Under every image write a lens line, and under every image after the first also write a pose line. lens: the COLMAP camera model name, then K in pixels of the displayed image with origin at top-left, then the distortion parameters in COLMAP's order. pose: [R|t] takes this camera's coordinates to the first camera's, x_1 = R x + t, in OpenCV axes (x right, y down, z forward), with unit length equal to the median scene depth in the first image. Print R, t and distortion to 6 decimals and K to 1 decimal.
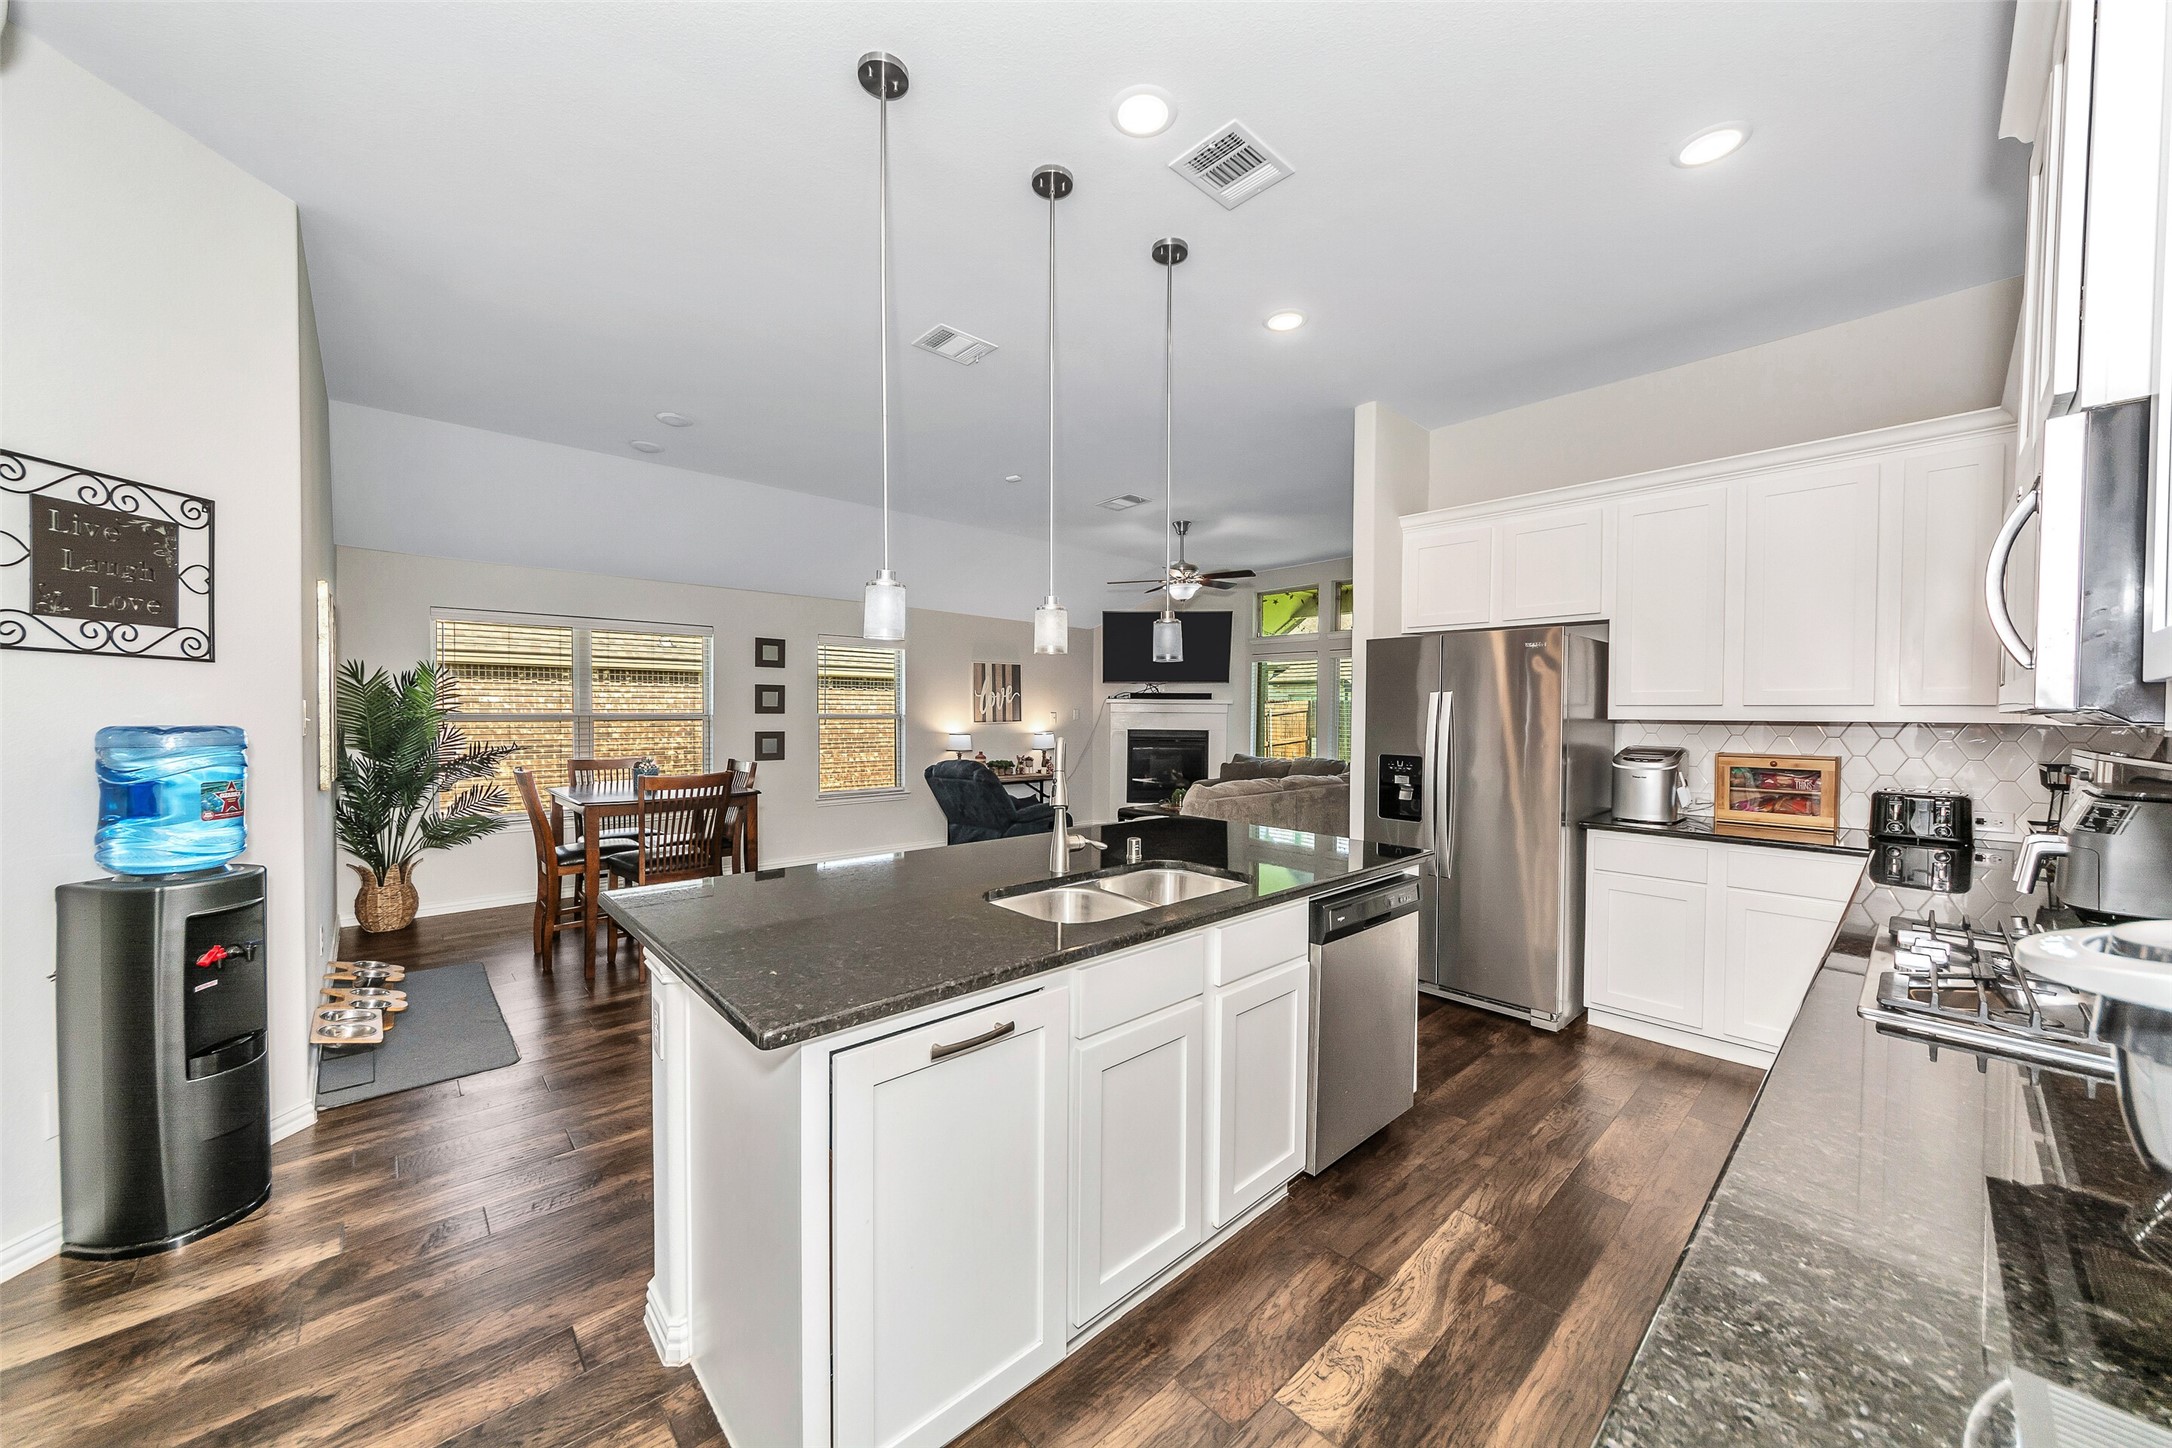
lens RADIAL K [[785.6, 0, 1090.2], [0, 785.6, 723.9], [0, 0, 1]] dist [-0.000388, 0.000649]
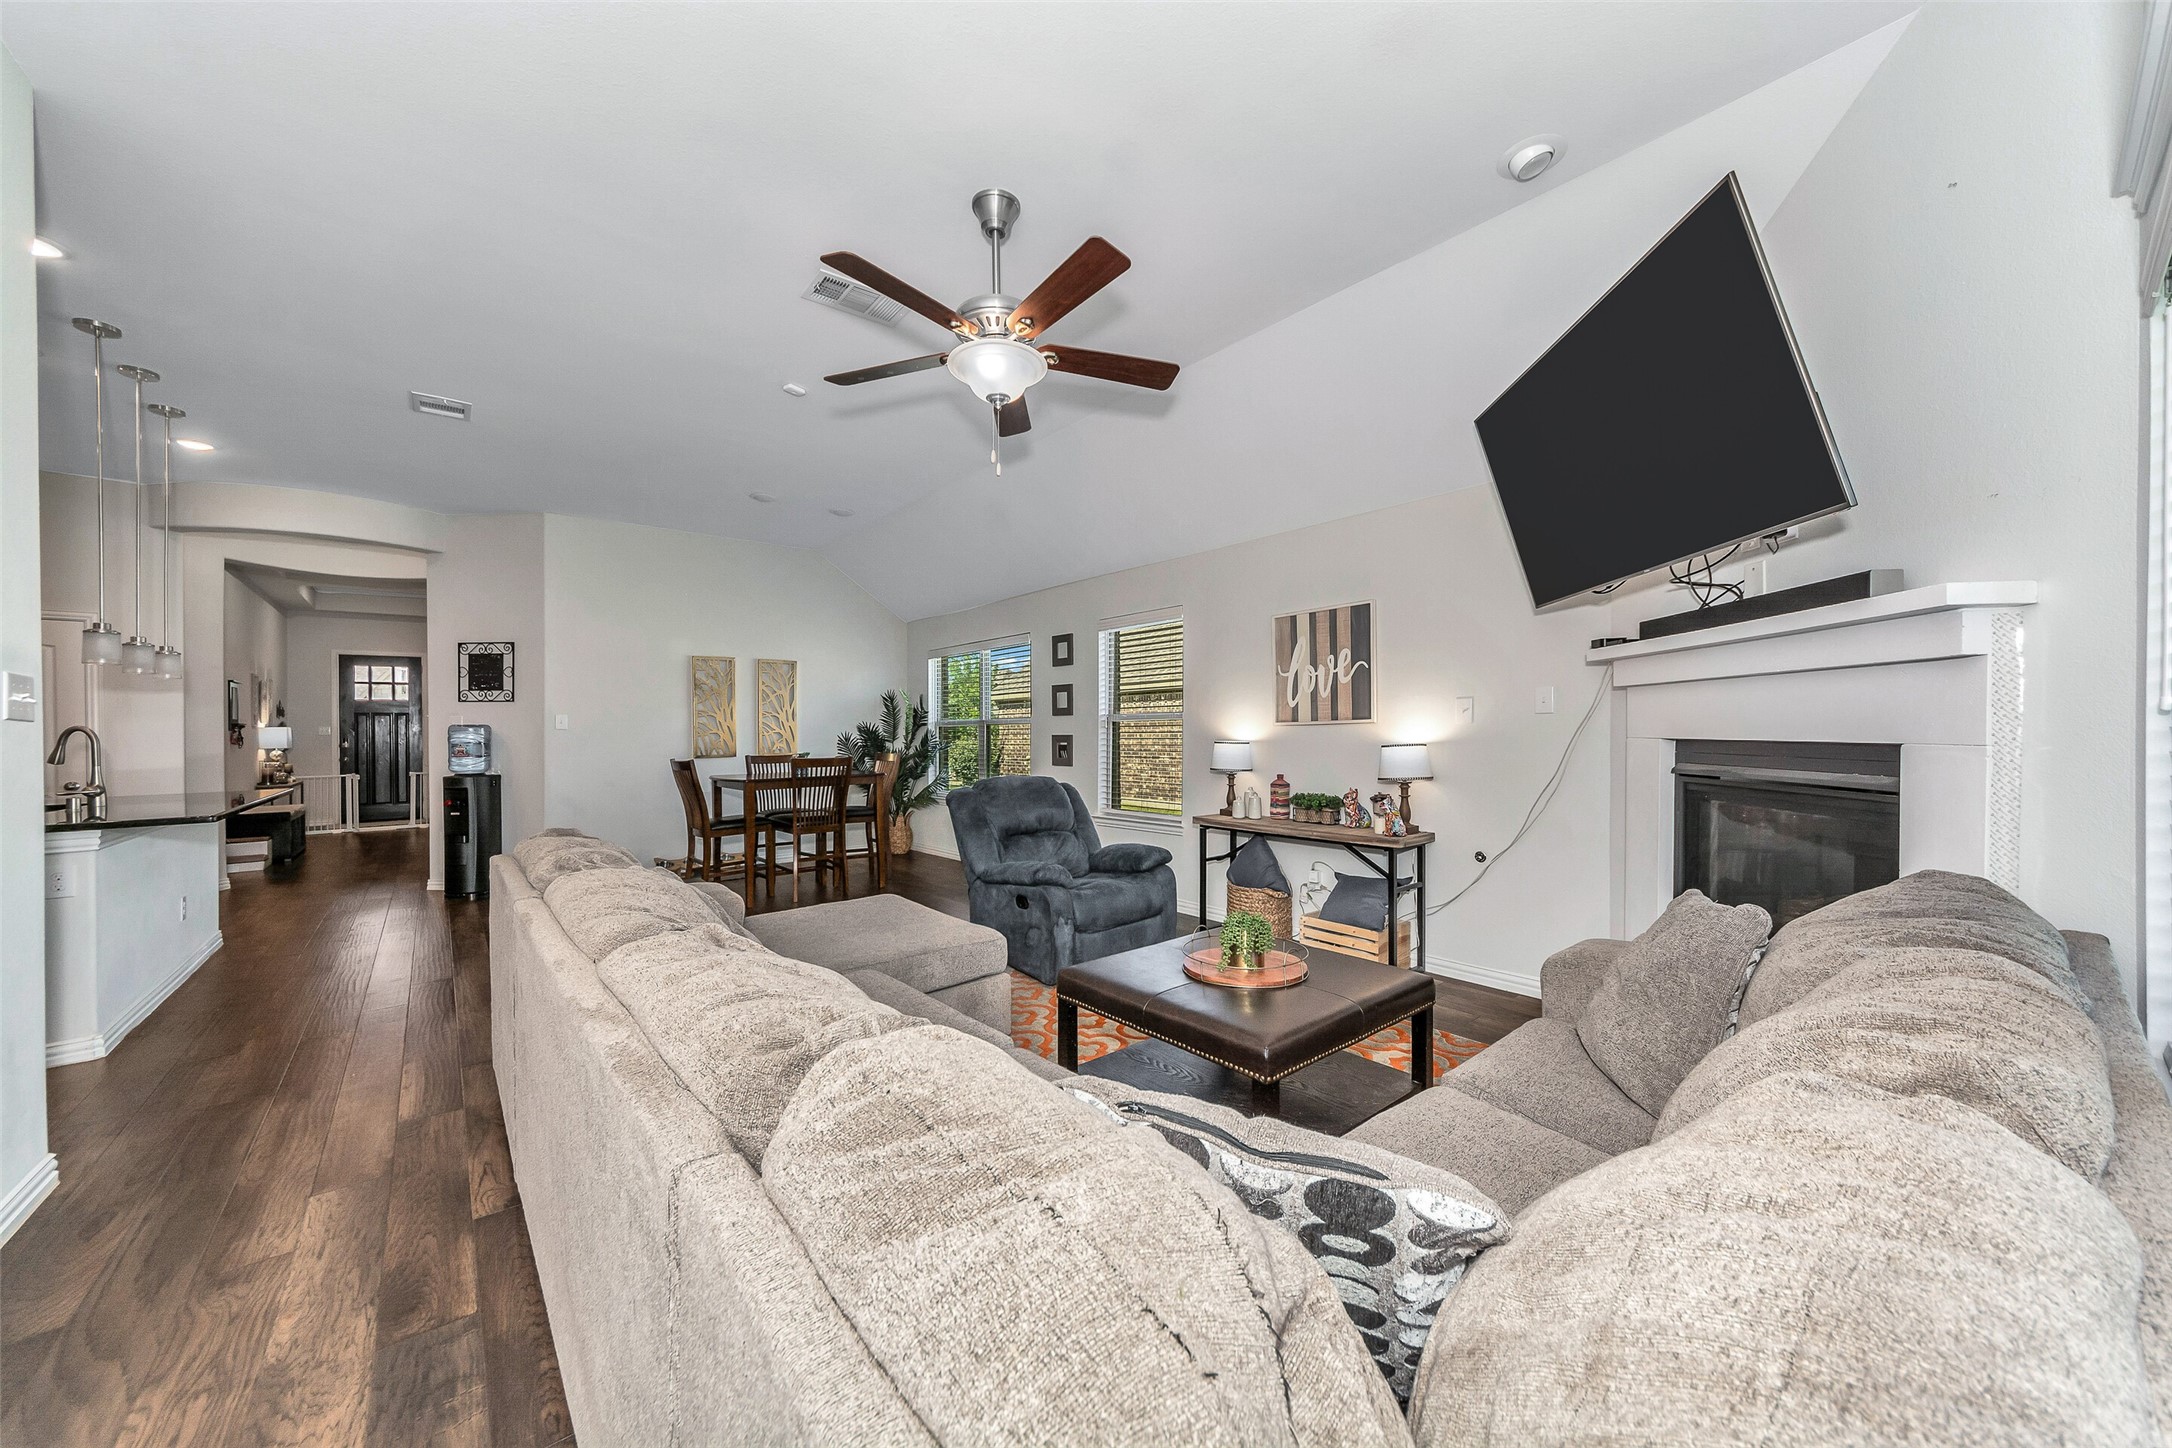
lens RADIAL K [[785.6, 0, 1090.2], [0, 785.6, 723.9], [0, 0, 1]] dist [-0.000388, 0.000649]
pose [[-0.049553, -0.012883, -0.998688, 0.508355], [-0.004058, 0.999911, -0.012697, 0.008063], [0.998763, 0.003424, -0.049600, 1.069379]]
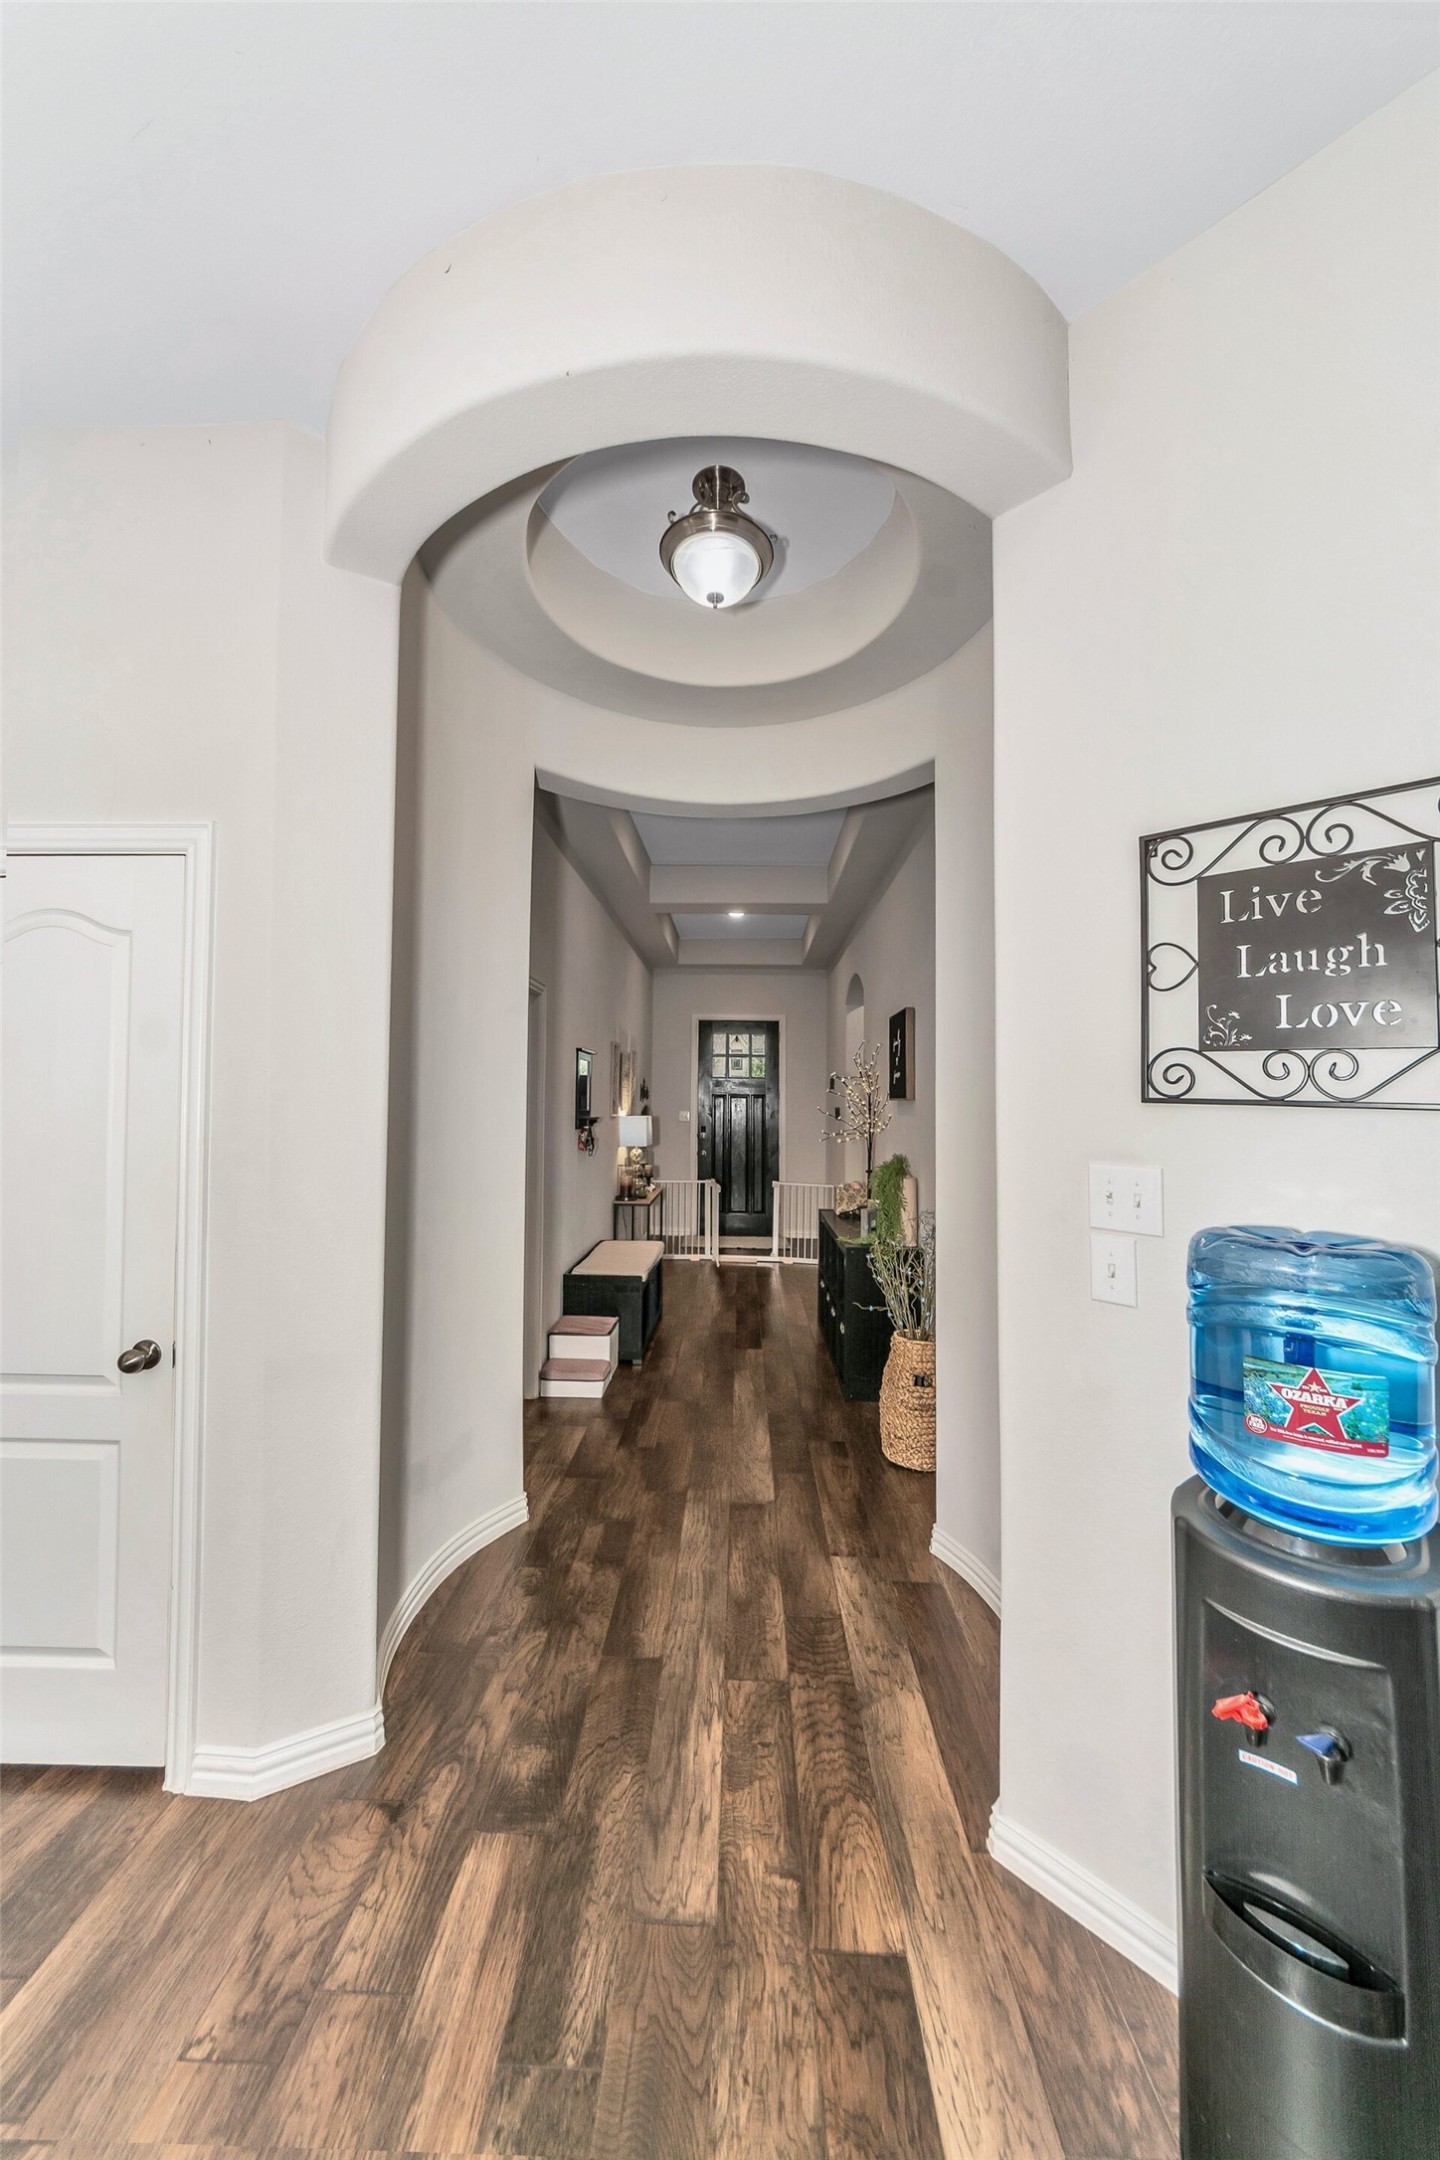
lens RADIAL K [[781.3, 0, 720.0], [0, 781.3, 1080.0], [0, 0, 1]] dist [-0.000388, 0.000649]
pose [[-0.696573, -0.039825, -0.716379, -0.161210], [-0.033530, 0.999174, -0.022943, -0.024265], [0.716702, 0.008039, -0.697334, 0.337562]]
